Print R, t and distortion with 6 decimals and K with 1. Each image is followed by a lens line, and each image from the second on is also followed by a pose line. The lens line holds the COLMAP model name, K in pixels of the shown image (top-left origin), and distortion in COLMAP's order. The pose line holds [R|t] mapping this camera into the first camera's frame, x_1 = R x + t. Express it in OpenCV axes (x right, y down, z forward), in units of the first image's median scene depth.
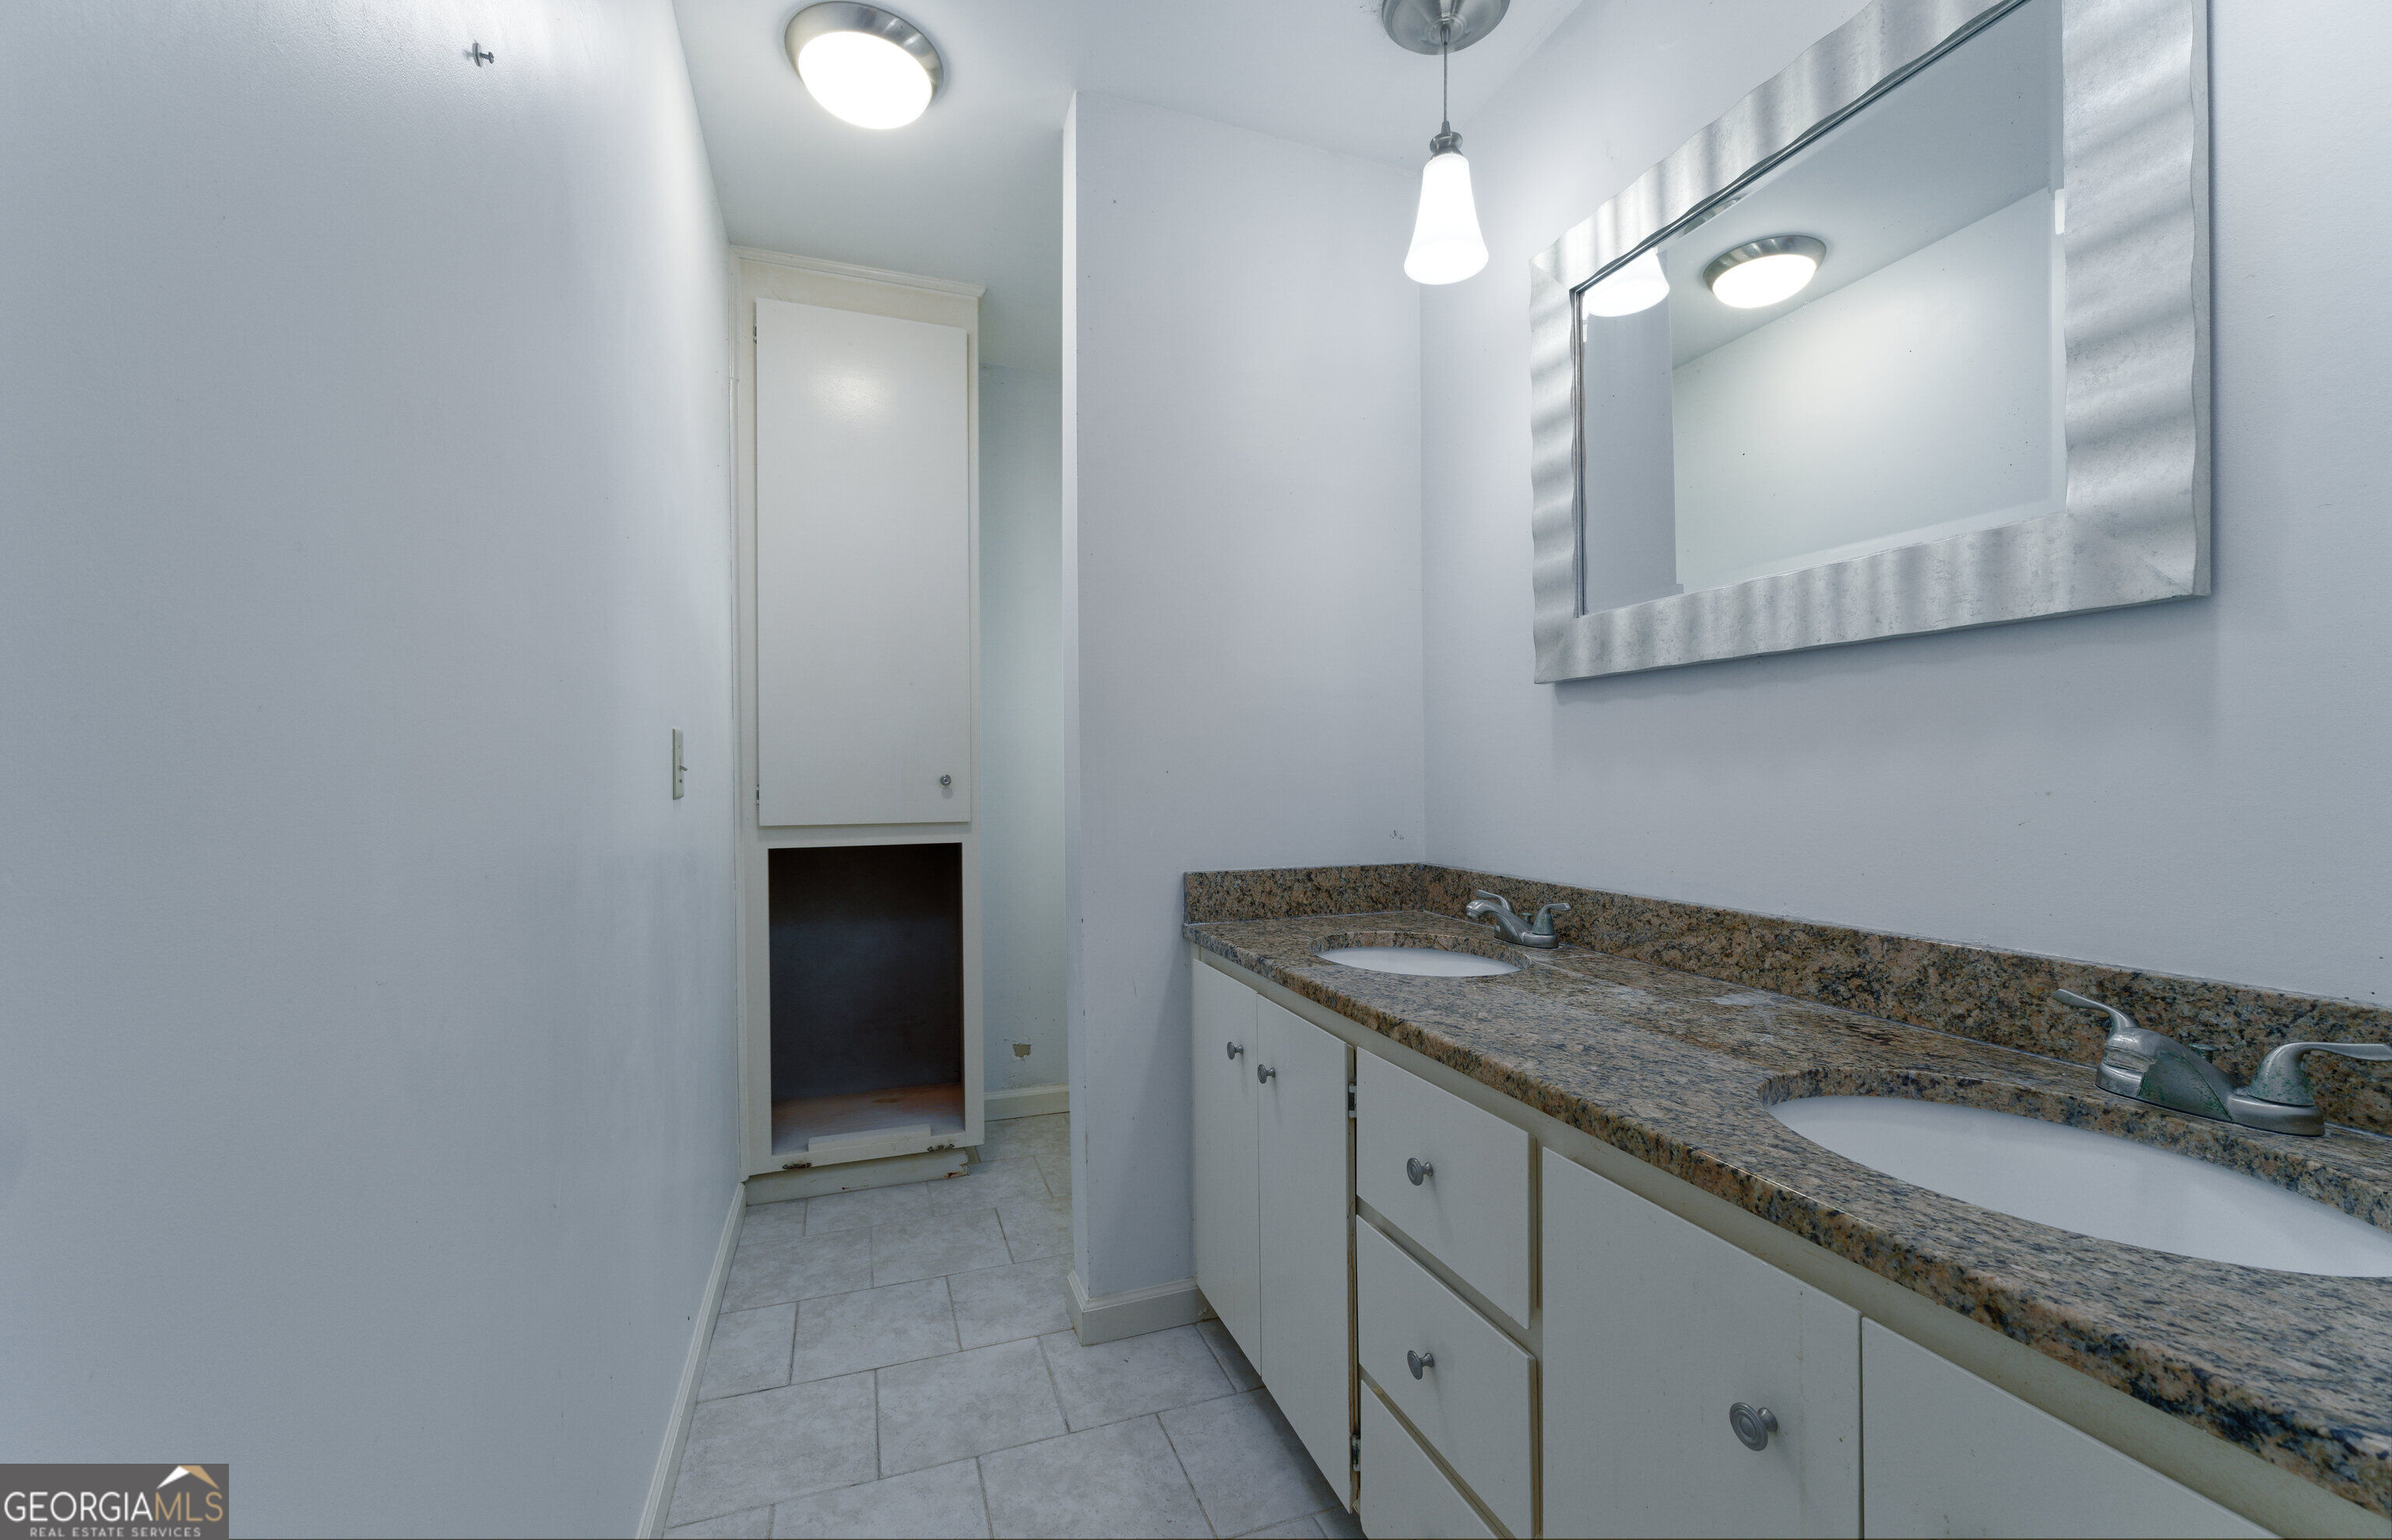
lens RADIAL K [[974.2, 0, 1201.8], [0, 974.2, 776.1], [0, 0, 1]] dist [-0.003022, -0.000436]
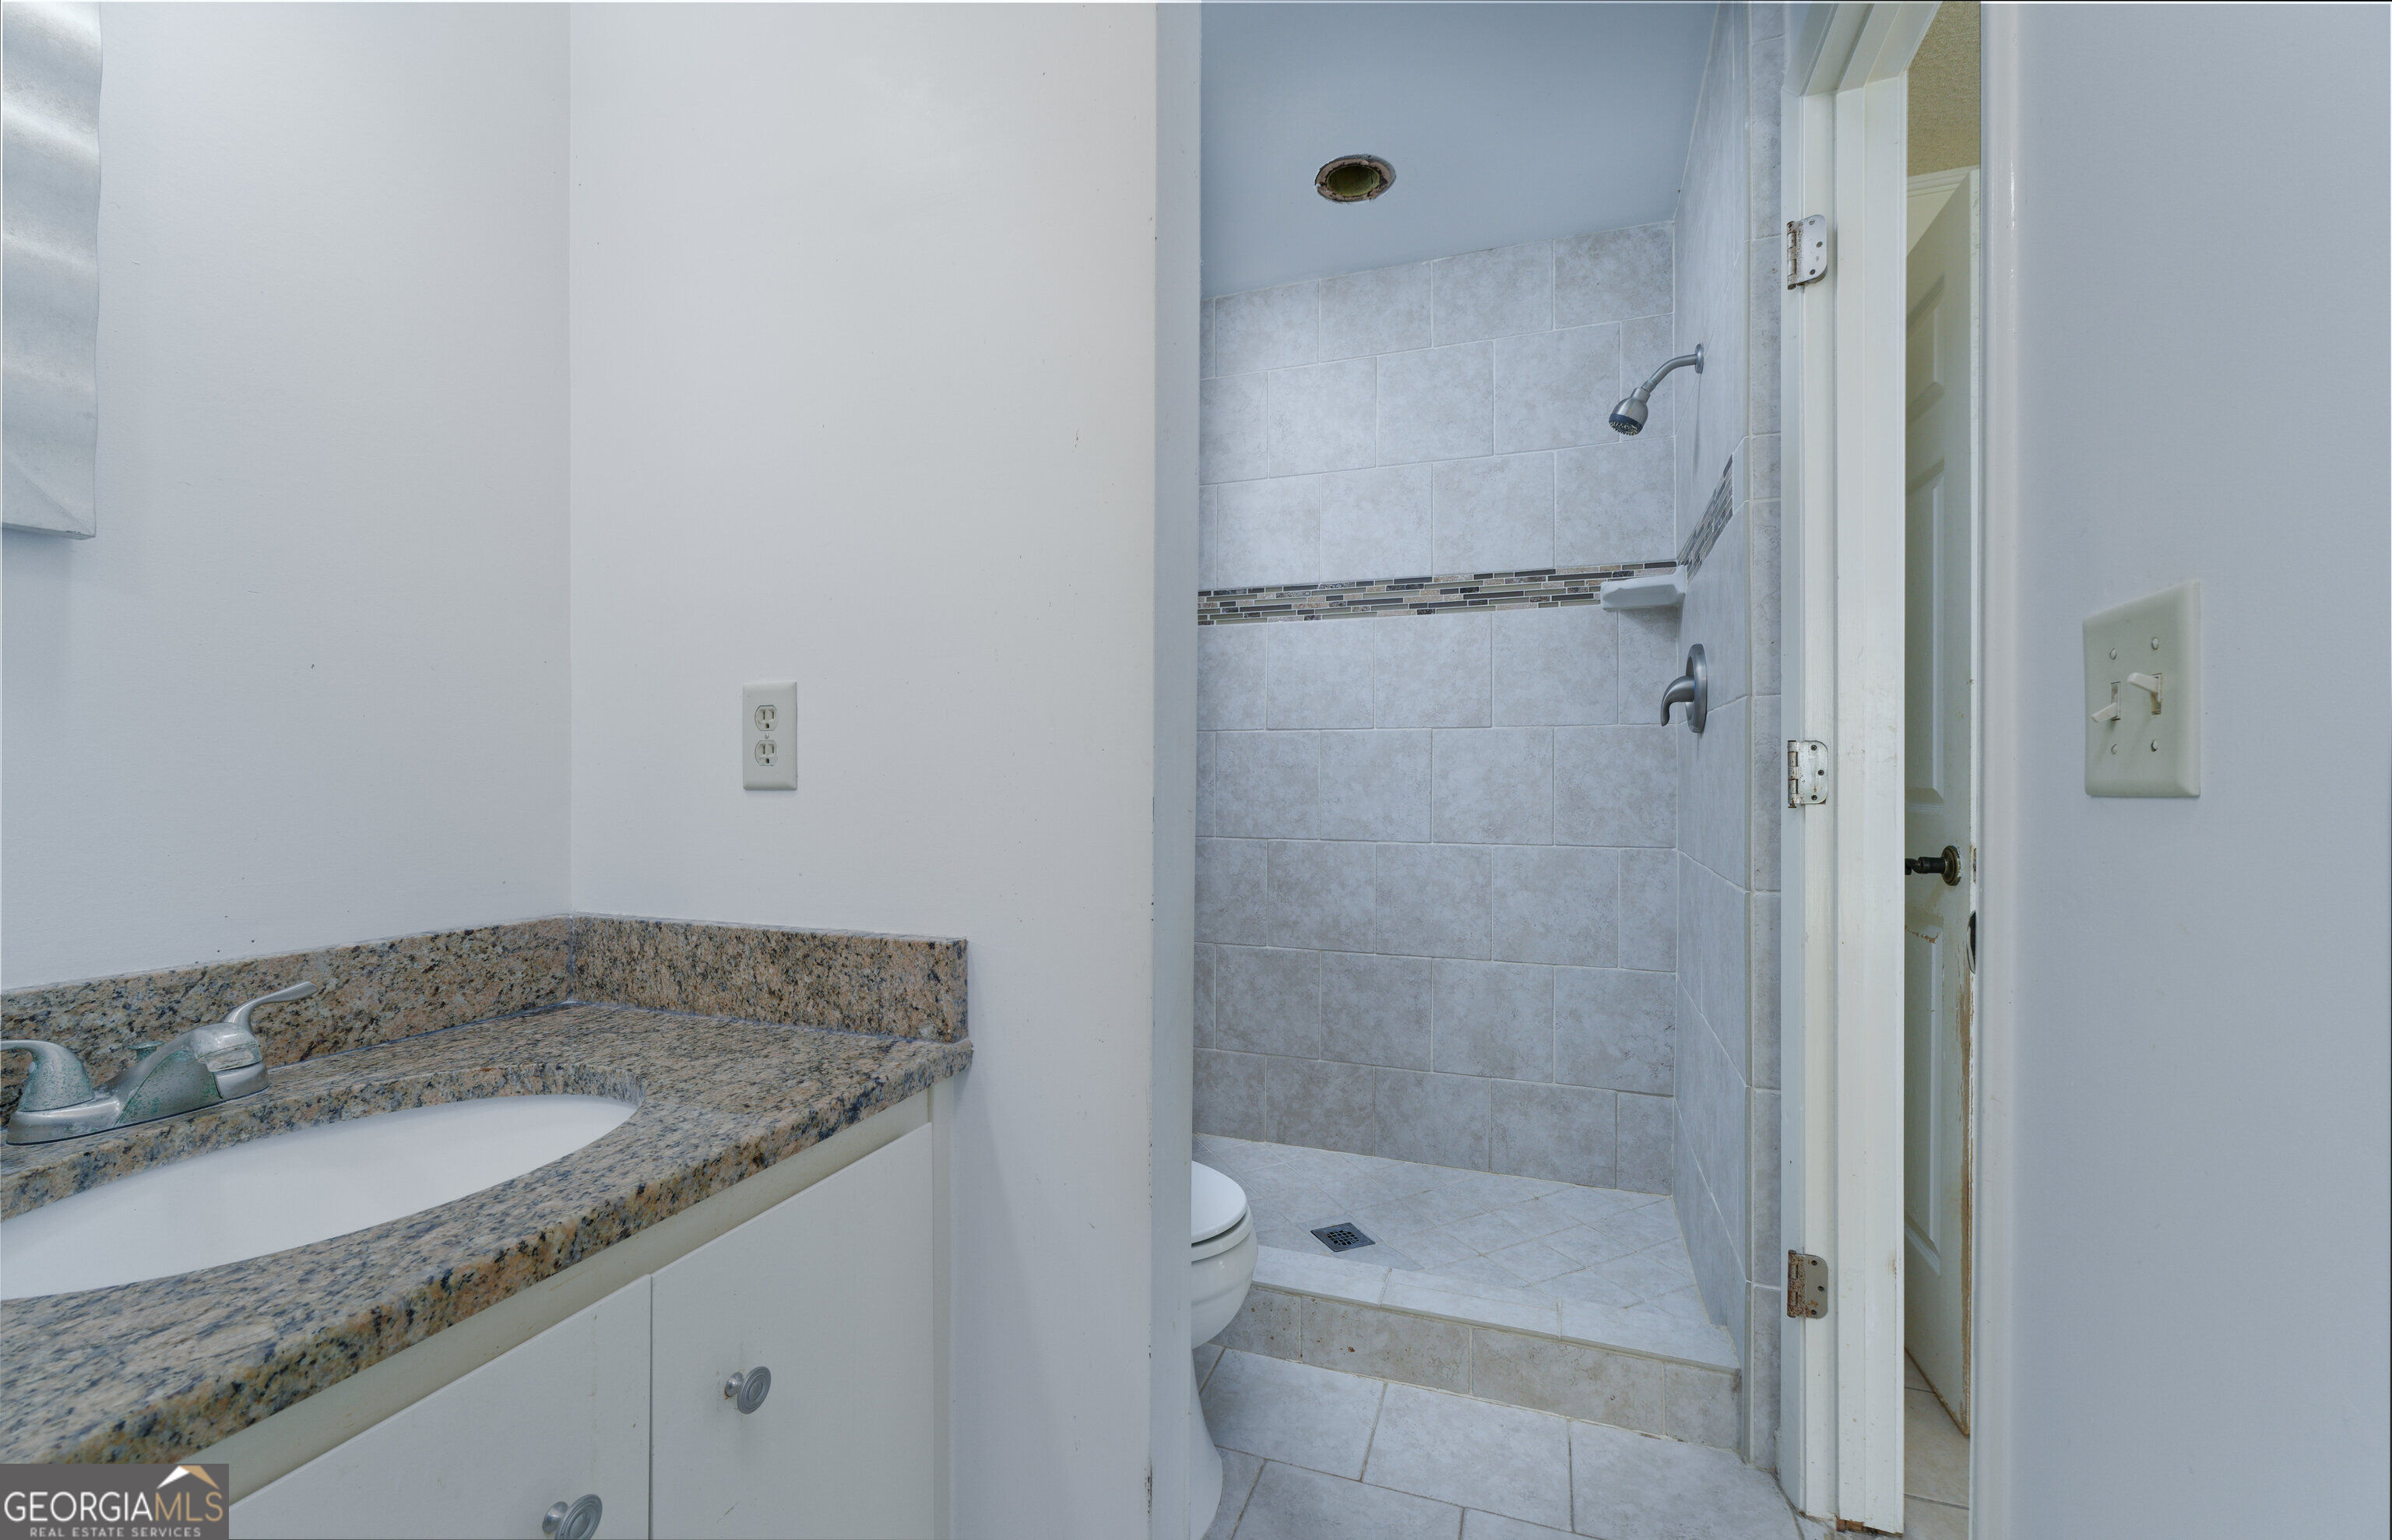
lens RADIAL K [[974.2, 0, 1202.9], [0, 974.2, 772.2], [0, 0, 1]] dist [-0.003022, -0.000436]
pose [[-0.775334, 0.004736, 0.631533, -0.340591], [-0.000464, 0.999967, -0.008068, 0.034079], [-0.631551, -0.006549, -0.775307, 1.195137]]
